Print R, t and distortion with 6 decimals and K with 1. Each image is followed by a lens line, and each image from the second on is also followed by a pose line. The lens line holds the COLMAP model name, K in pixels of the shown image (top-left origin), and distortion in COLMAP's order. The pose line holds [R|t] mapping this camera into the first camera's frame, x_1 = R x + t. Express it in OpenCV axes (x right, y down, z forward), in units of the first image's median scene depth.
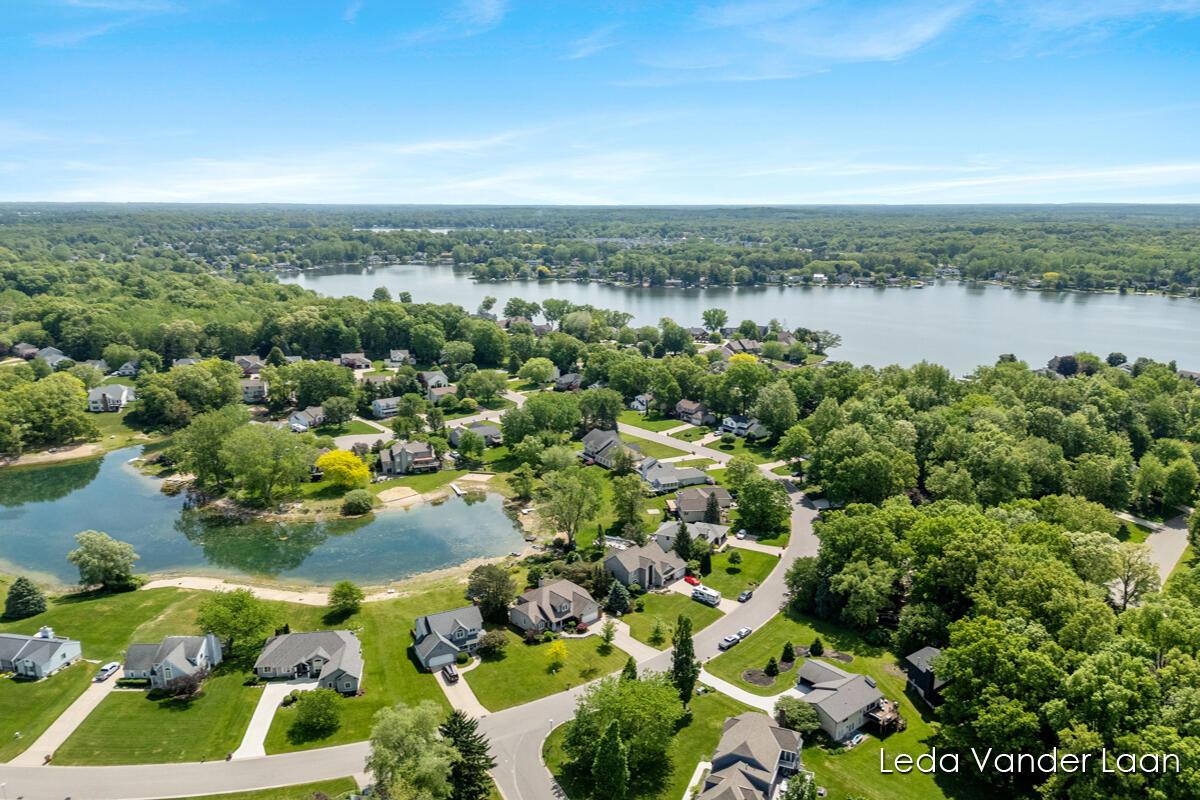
lens RADIAL K [[874.4, 0, 606.9], [0, 874.4, 405.6], [0, 0, 1]] dist [0.081908, -0.073407]
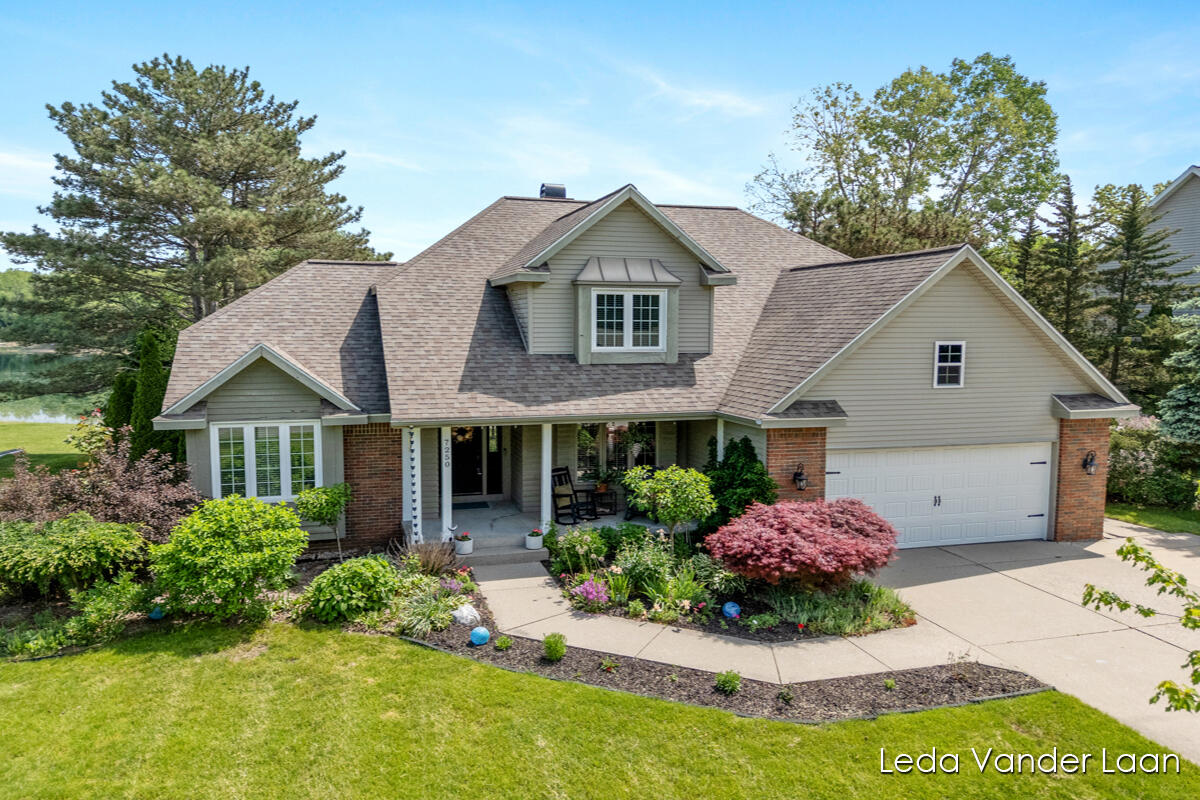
lens RADIAL K [[880.5, 0, 609.6], [0, 880.5, 399.7], [0, 0, 1]] dist [0.075729, -0.068803]
pose [[0.917296, 0.048459, -0.395247, -0.009135], [-0.098715, 0.989259, -0.107810, 0.142227], [0.385777, 0.137910, 0.912226, 0.531423]]
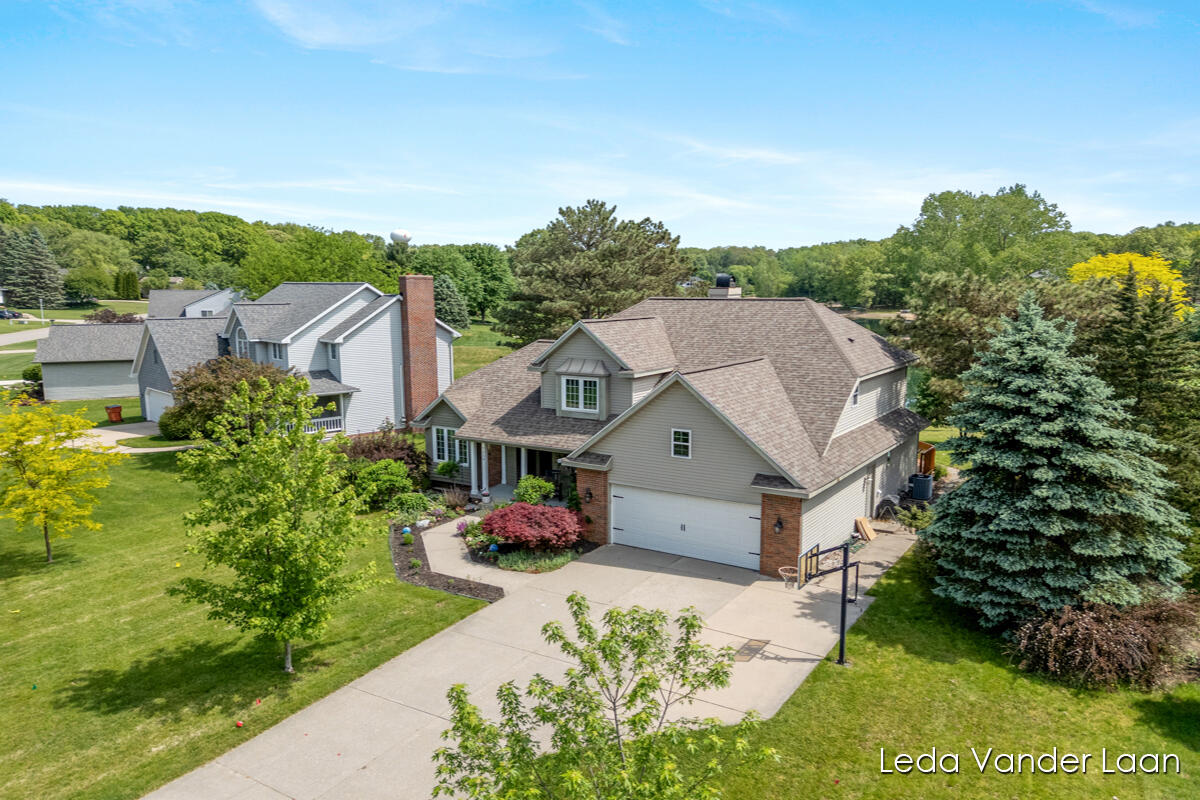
lens RADIAL K [[874.4, 0, 606.9], [0, 874.4, 405.6], [0, 0, 1]] dist [0.081908, -0.073407]
pose [[0.302944, 0.145260, -0.941873, 0.056689], [-0.206334, 0.974871, 0.083984, 0.125293], [0.930404, 0.168898, 0.325303, 0.550847]]
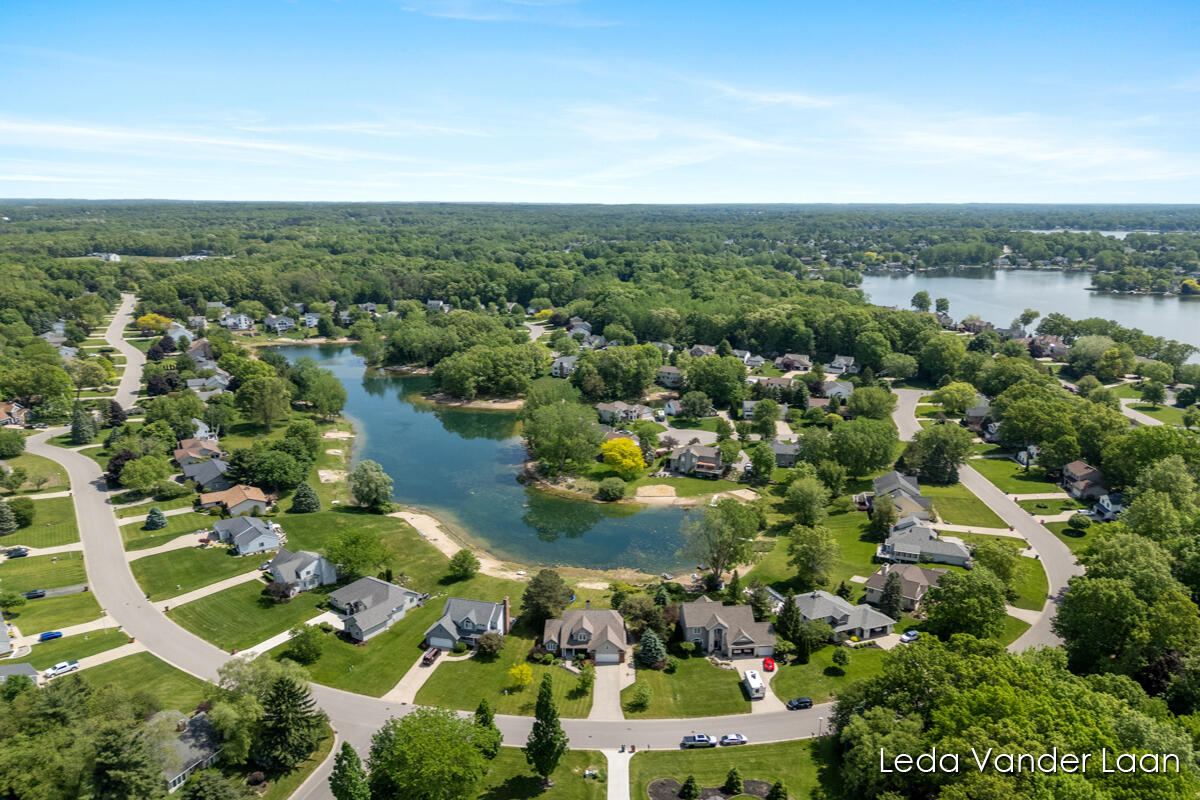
lens RADIAL K [[874.4, 0, 606.9], [0, 874.4, 405.6], [0, 0, 1]] dist [0.081908, -0.073407]
pose [[0.749540, 0.154797, -0.643606, 0.305229], [-0.154936, 0.986291, 0.056780, -0.039016], [0.643572, 0.057159, 0.763248, 0.168987]]
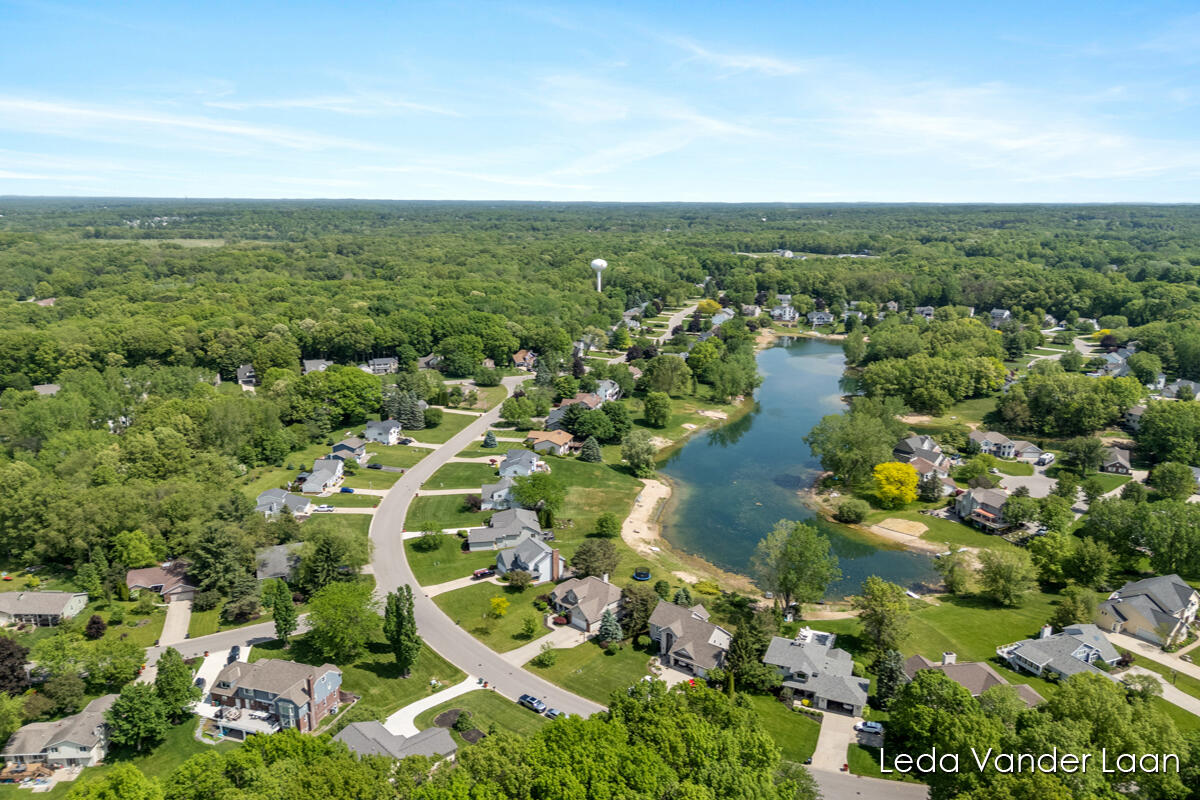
lens RADIAL K [[874.4, 0, 606.9], [0, 874.4, 405.6], [0, 0, 1]] dist [0.081908, -0.073407]
pose [[0.069657, 0.230769, -0.970512, 0.514918], [-0.232300, 0.949882, 0.209191, -0.119114], [0.970147, 0.210878, 0.119774, 0.501906]]
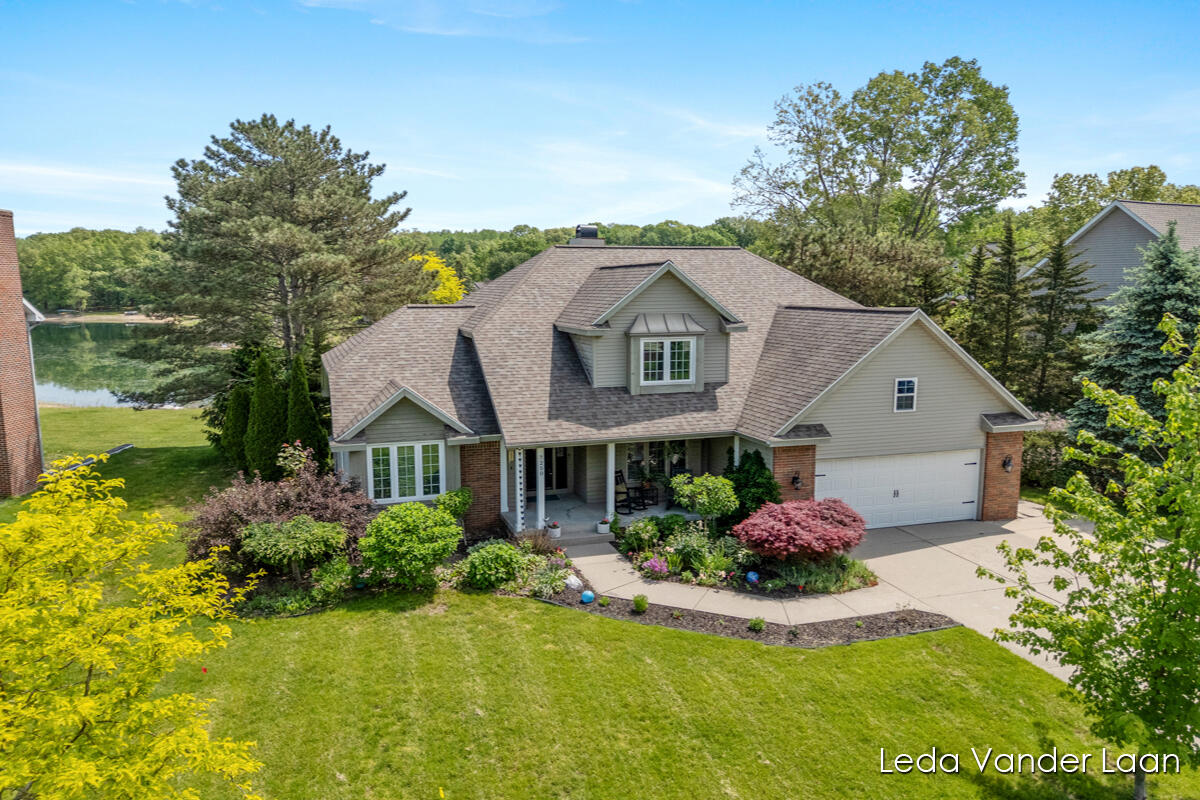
lens RADIAL K [[874.4, 0, 606.9], [0, 874.4, 405.6], [0, 0, 1]] dist [0.081908, -0.073407]
pose [[0.925684, 0.059839, -0.373534, -0.007415], [-0.087091, 0.994597, -0.056494, 0.139759], [0.368135, 0.084827, 0.925895, 0.514004]]
